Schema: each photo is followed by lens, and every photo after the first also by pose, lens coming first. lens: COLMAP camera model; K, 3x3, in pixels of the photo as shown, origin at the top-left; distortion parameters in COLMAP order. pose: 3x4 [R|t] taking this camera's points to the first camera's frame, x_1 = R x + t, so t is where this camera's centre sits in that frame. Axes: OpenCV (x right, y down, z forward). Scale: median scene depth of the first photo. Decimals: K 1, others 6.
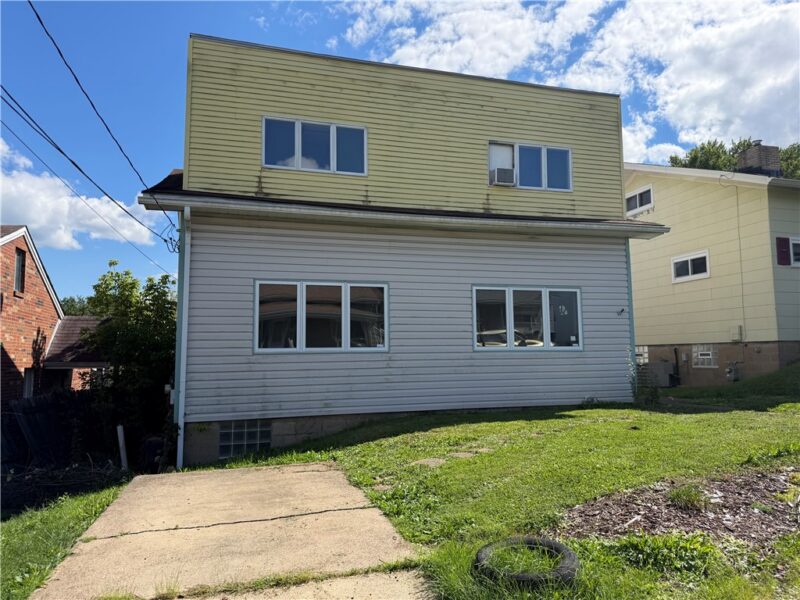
lens RADIAL K [[567.7, 0, 398.1], [0, 567.7, 303.4], [0, 0, 1]] dist [0.034727, -0.035093]
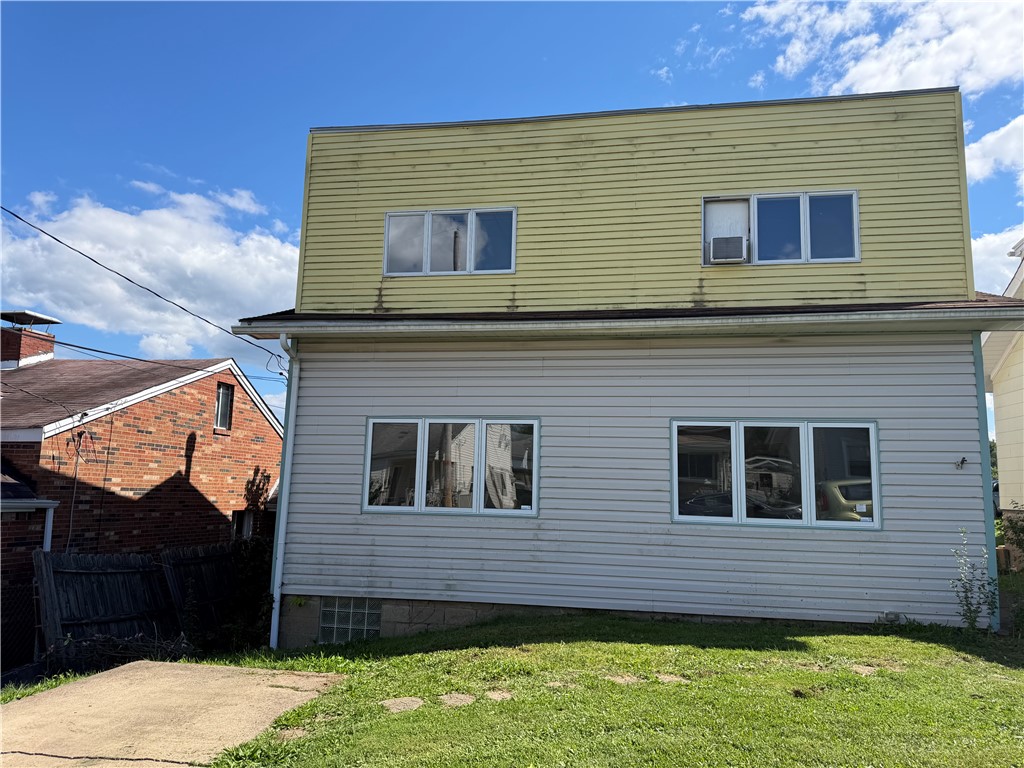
lens RADIAL K [[726.7, 0, 509.3], [0, 726.7, 380.6], [0, 0, 1]] dist [0.034727, -0.035093]
pose [[0.893395, -0.033703, -0.448005, 0.339849], [0.007447, 0.998156, -0.060239, -0.027695], [0.449209, 0.050481, 0.891999, 0.162670]]
